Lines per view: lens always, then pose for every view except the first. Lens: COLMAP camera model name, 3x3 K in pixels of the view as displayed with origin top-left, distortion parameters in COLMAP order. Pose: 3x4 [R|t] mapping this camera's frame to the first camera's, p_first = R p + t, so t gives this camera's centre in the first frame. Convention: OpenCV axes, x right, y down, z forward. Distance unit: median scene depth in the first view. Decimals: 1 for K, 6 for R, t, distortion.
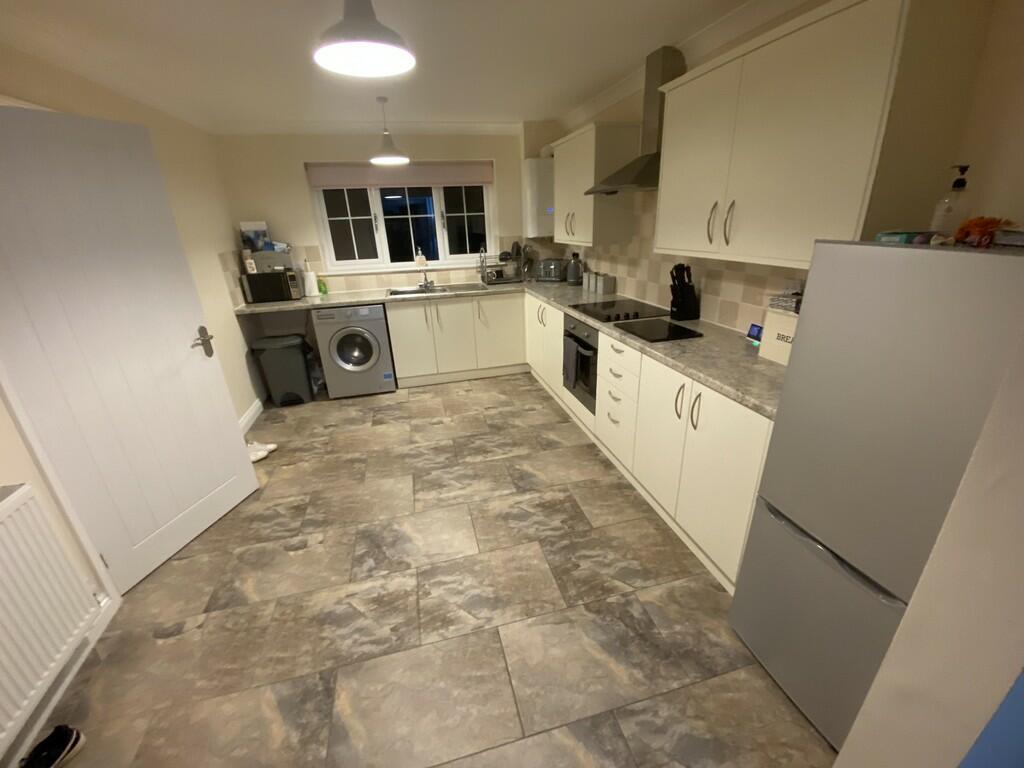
lens RADIAL K [[410.1, 0, 520.0], [0, 410.1, 384.3], [0, 0, 1]] dist [-0.048058, -0.001233]
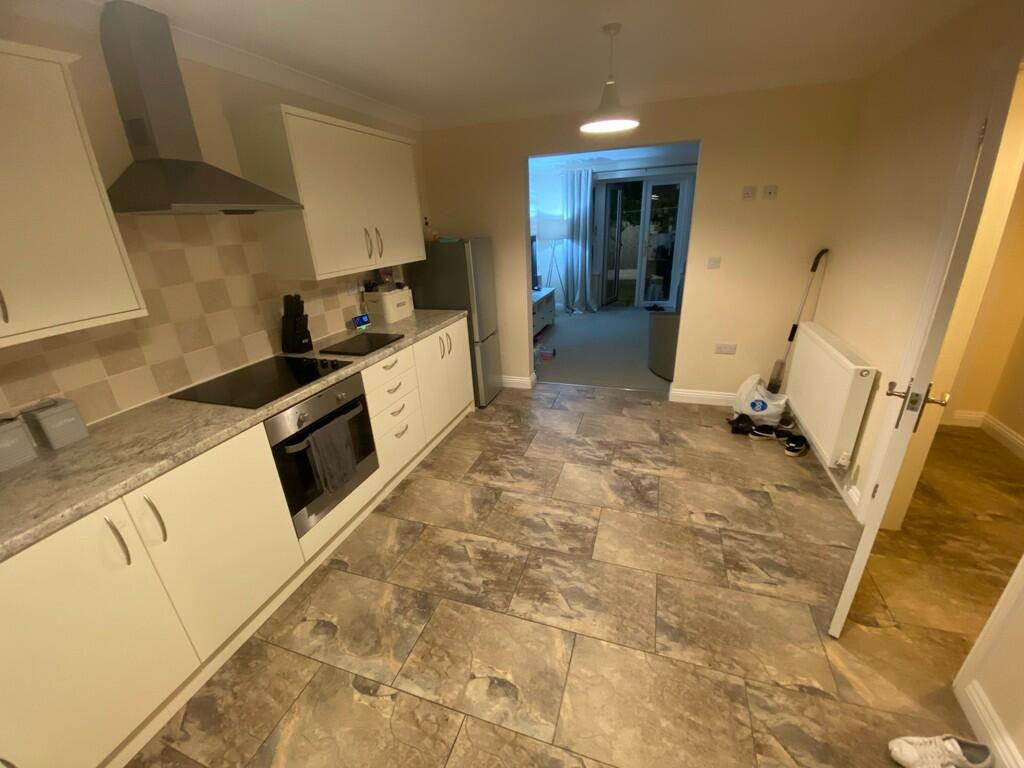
lens RADIAL K [[410.1, 0, 505.6], [0, 410.1, 381.8], [0, 0, 1]] dist [-0.048058, -0.001233]
pose [[-0.822139, -0.133933, 0.553307, -0.558967], [0.277946, 0.753781, 0.595449, -0.570294], [-0.496823, 0.643332, -0.582487, 1.447968]]
